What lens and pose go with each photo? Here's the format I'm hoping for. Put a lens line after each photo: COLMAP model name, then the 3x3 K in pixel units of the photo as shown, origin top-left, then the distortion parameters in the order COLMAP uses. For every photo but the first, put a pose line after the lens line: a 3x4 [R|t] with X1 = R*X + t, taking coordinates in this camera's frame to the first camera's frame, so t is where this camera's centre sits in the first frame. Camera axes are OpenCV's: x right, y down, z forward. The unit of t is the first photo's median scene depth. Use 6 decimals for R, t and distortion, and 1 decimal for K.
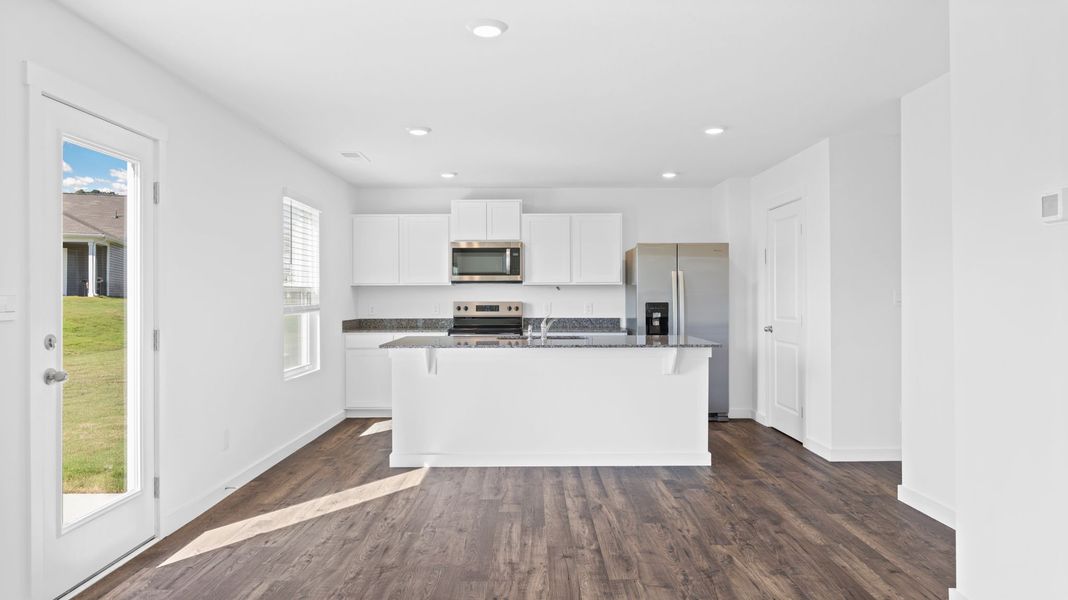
lens RADIAL K [[642.9, 0, 534.0], [0, 642.9, 300.0], [0, 0, 1]] dist [0.000127, -0.000698]
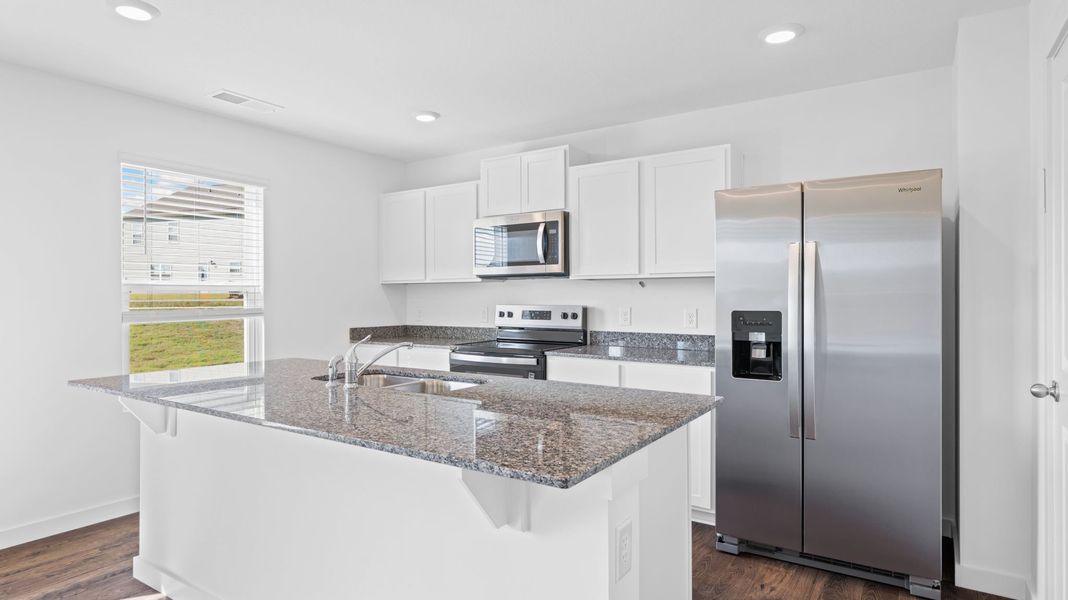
lens RADIAL K [[571.9, 0, 534.0], [0, 571.9, 300.0], [0, 0, 1]] dist [-0.003201, -0.000670]
pose [[0.832986, 0.002573, -0.553288, 0.282278], [-0.001426, 0.999996, 0.002502, -0.004722], [0.553292, -0.001295, 0.832986, 0.542233]]
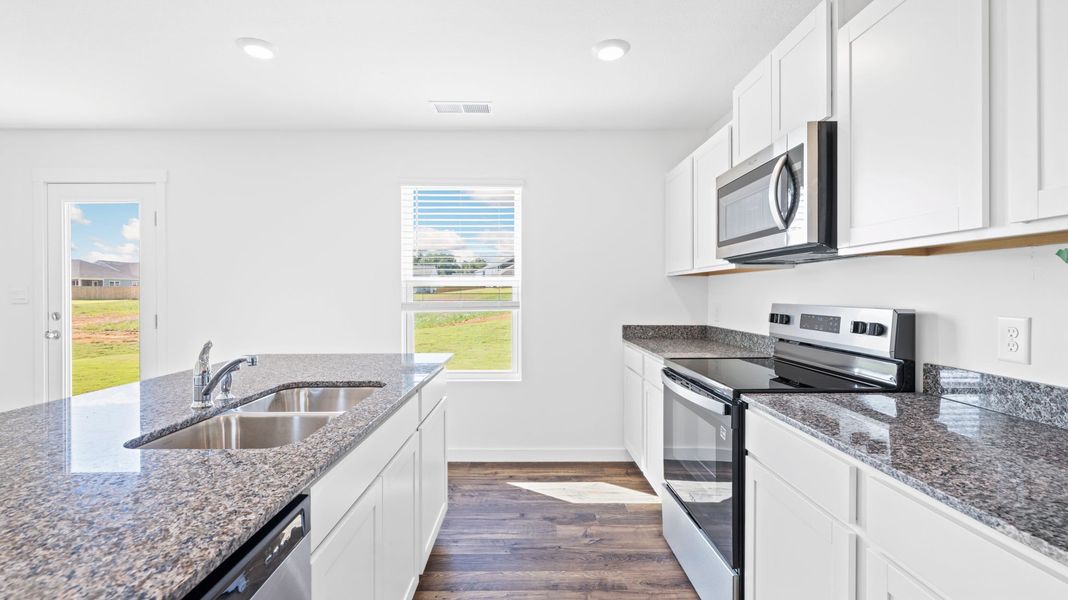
lens RADIAL K [[462.6, 0, 534.0], [0, 462.6, 300.0], [0, 0, 1]] dist [0.016046, 0.000202]
pose [[0.012181, 0.018333, -0.999758, 0.225204], [-0.005940, 0.999816, 0.018262, -0.005480], [0.999908, 0.005716, 0.012287, 0.899304]]
